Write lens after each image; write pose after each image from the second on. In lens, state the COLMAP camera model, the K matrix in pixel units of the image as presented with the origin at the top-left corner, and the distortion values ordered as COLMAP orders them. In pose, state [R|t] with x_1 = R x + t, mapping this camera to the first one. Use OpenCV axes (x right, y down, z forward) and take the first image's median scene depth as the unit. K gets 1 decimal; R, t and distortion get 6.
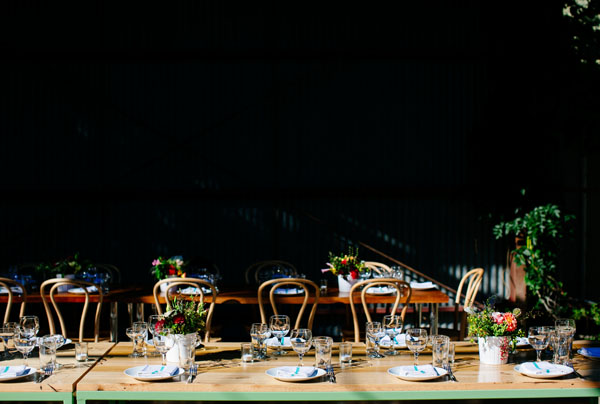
lens RADIAL K [[861.5, 0, 299.8], [0, 861.5, 201.5], [0, 0, 1]] dist [0.025722, 0.000000]
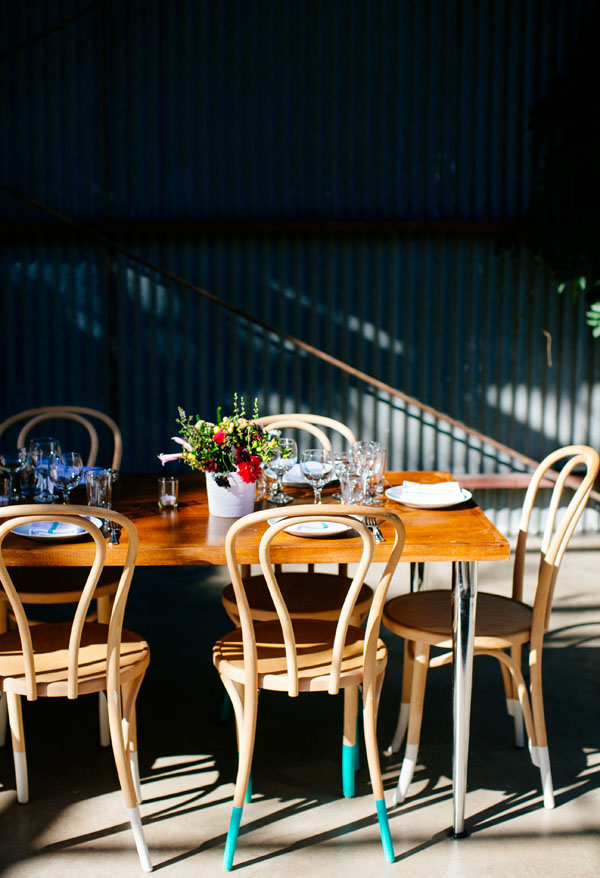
lens RADIAL K [[1279.2, 0, 300.2], [0, 1279.2, 439.7], [0, 0, 1]] dist [0.048383, 0.000000]
pose [[0.999546, 0.004702, 0.029776, 0.068063], [-0.009159, 0.988438, 0.151347, -0.008520], [-0.028720, -0.151551, 0.988032, 0.472959]]
